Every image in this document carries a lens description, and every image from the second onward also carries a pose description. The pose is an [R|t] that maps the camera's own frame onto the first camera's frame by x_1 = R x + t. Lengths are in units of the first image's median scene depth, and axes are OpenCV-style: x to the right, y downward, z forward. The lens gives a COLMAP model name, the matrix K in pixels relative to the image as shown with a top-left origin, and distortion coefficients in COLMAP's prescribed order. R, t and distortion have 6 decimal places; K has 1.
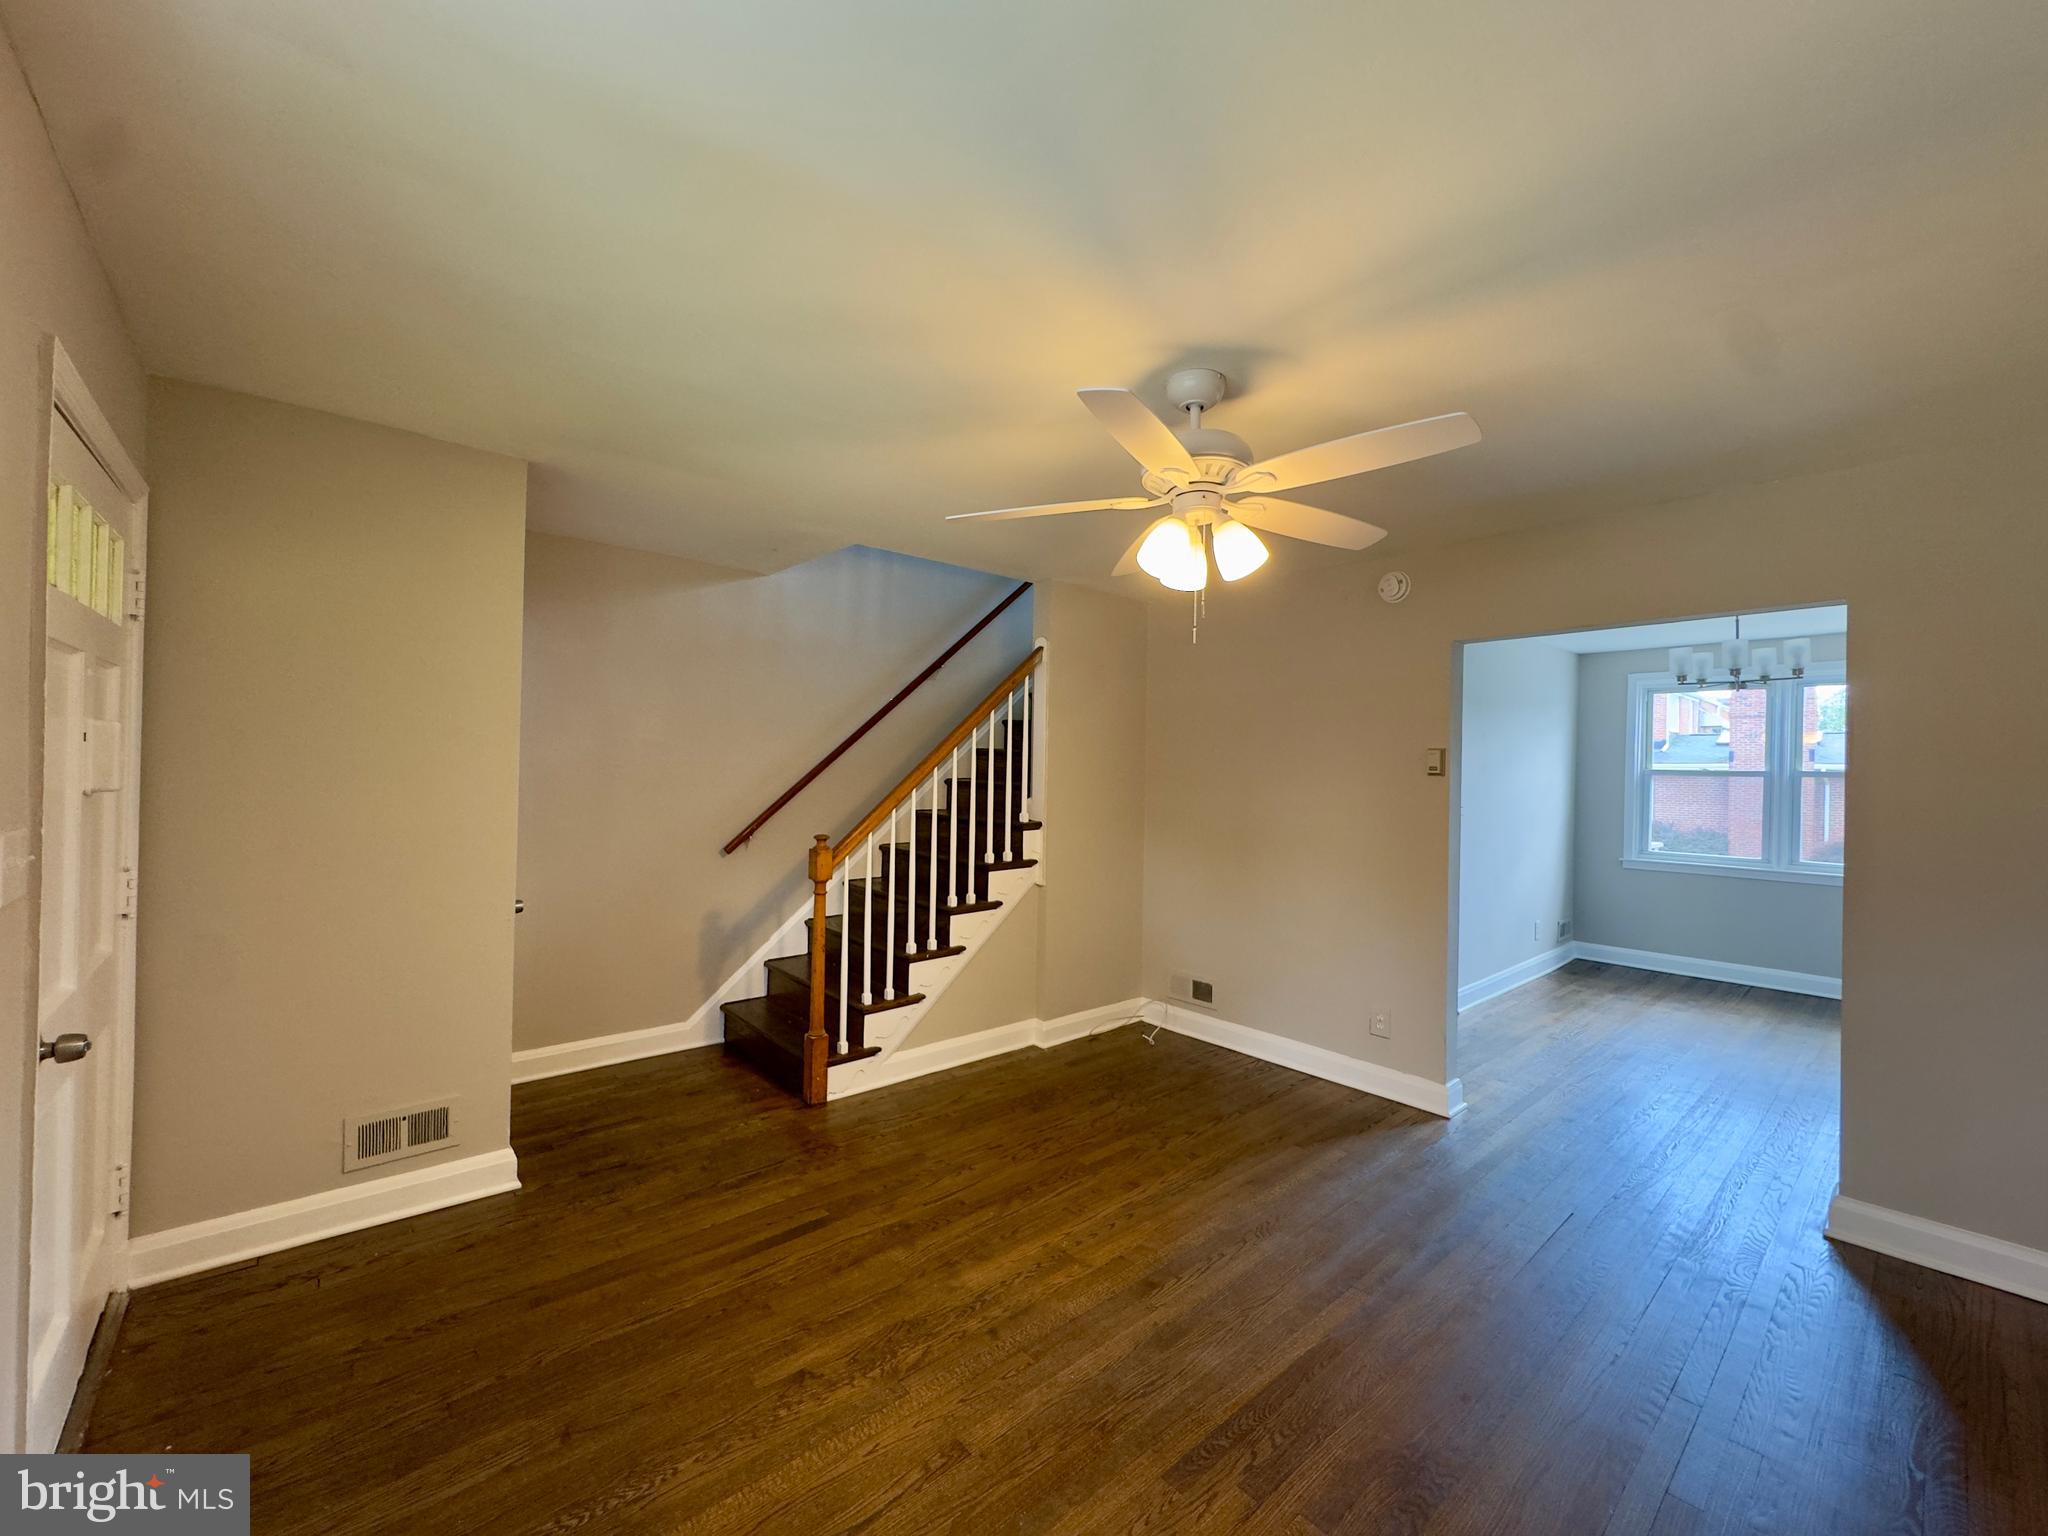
lens RADIAL K [[824.4, 0, 1033.9], [0, 824.4, 770.9], [0, 0, 1]] dist [0.000062, 0.000089]
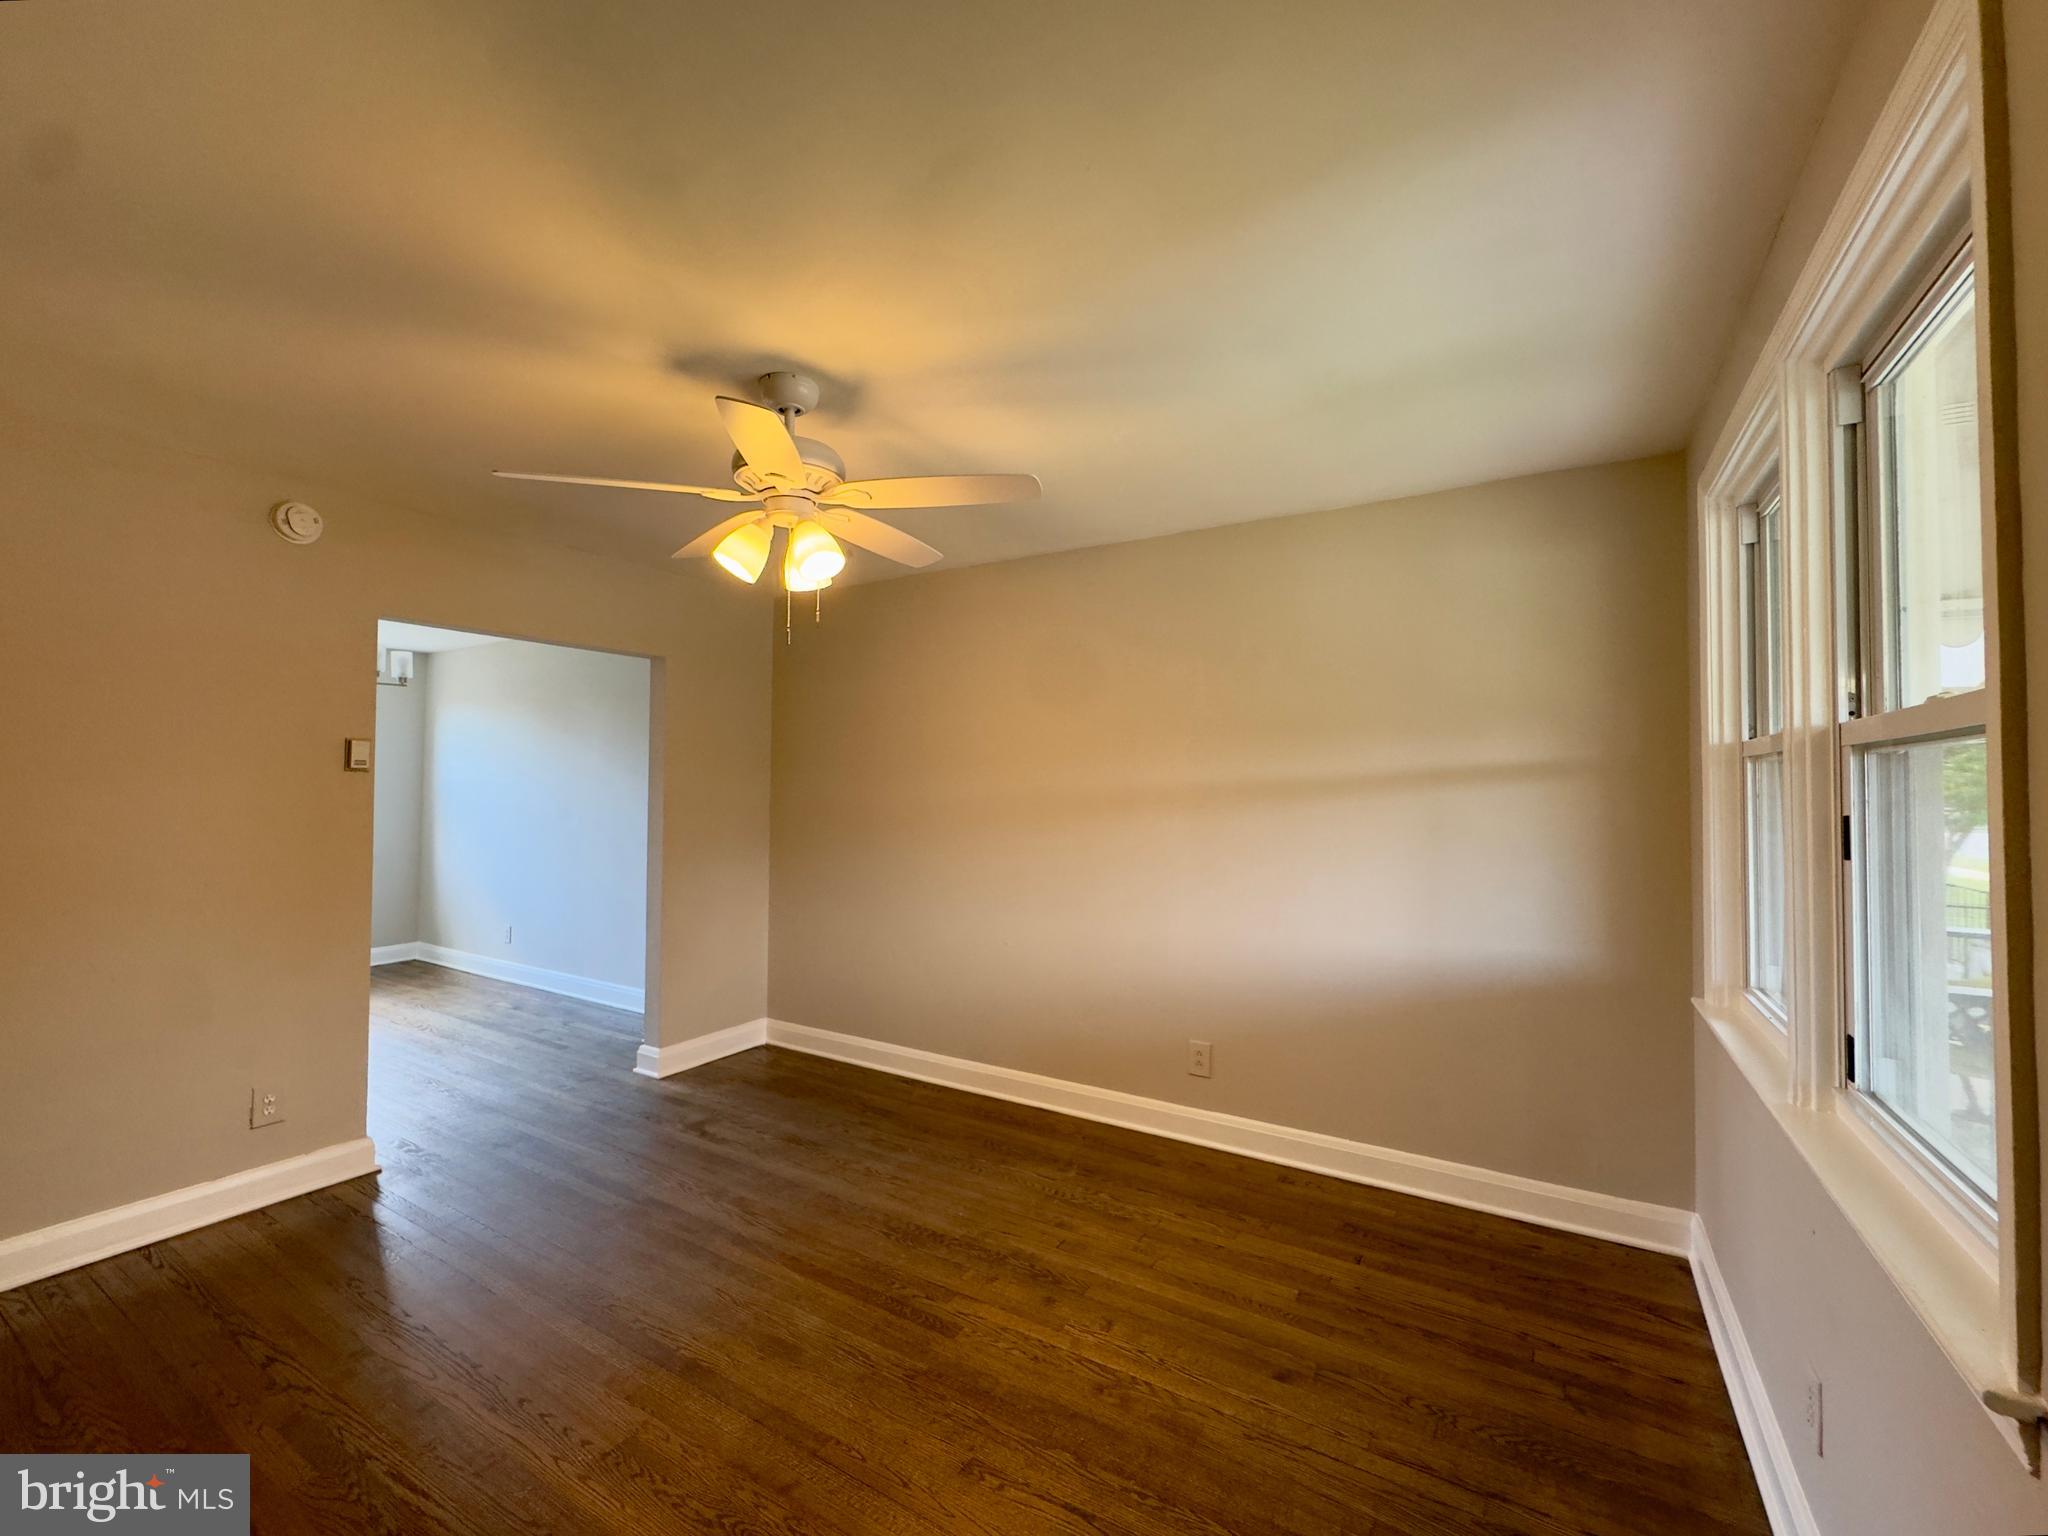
lens RADIAL K [[824.4, 0, 1033.9], [0, 824.4, 770.9], [0, 0, 1]] dist [0.000062, 0.000089]
pose [[-0.289259, 0.003880, 0.957243, -0.850269], [-0.014424, 0.999861, -0.008412, 0.004357], [-0.957142, -0.016241, -0.289163, 0.991500]]
